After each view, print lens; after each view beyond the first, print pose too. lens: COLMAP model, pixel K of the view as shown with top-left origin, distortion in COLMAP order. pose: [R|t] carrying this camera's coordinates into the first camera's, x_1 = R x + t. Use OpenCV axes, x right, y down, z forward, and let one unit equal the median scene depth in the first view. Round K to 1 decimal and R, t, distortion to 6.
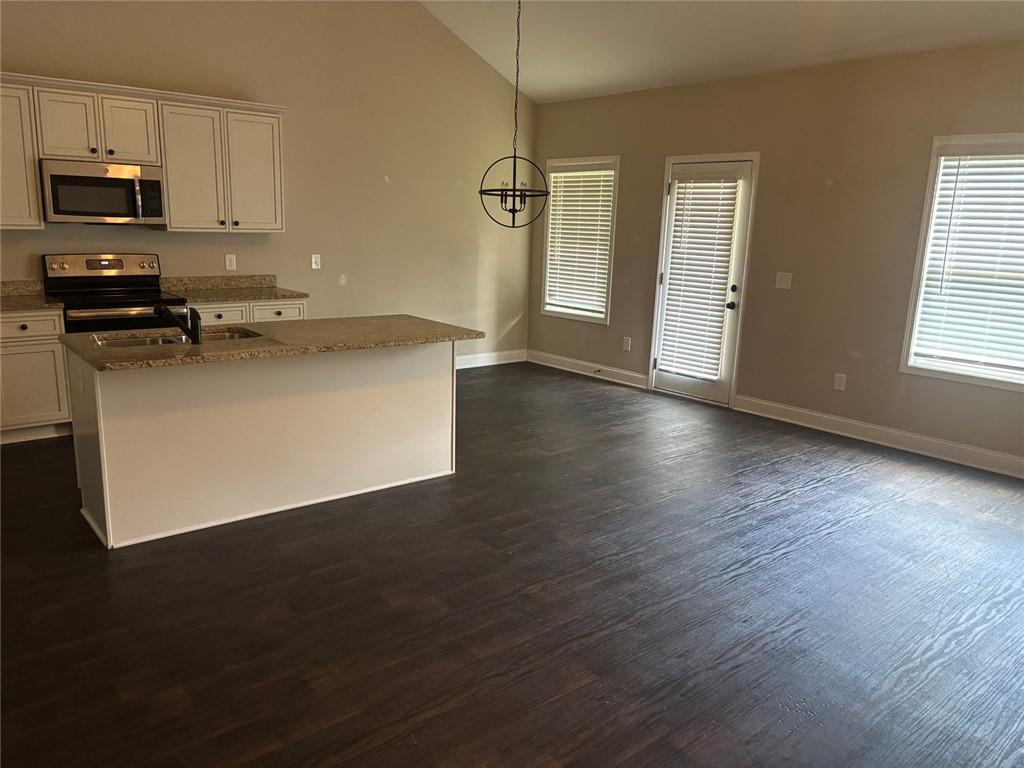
lens RADIAL K [[766.9, 0, 512.5], [0, 766.9, 389.1], [0, 0, 1]] dist [-0.003297, 0.006406]
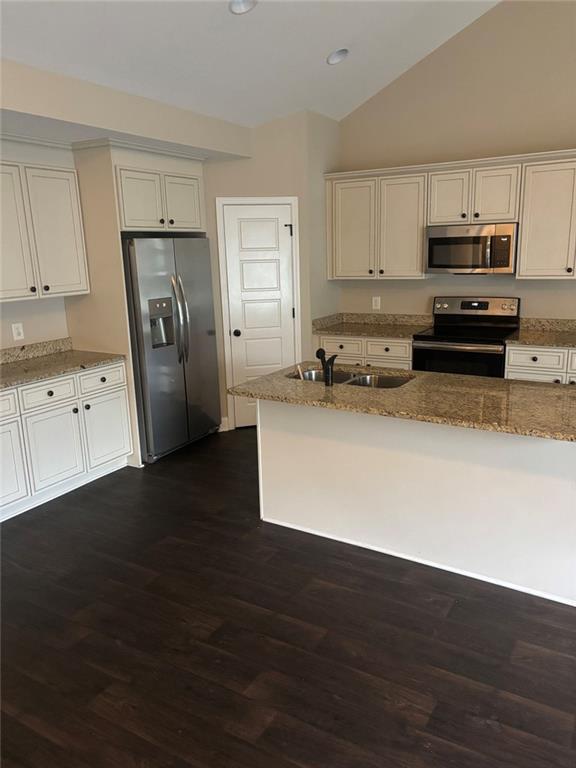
lens RADIAL K [[575.2, 0, 288.4], [0, 575.2, 378.4], [0, 0, 1]] dist [-0.003297, 0.006406]
pose [[0.333821, 0.163632, -0.928326, 0.261421], [-0.166376, 0.979585, 0.112839, -0.106817], [0.927838, 0.116783, 0.354230, 0.423748]]
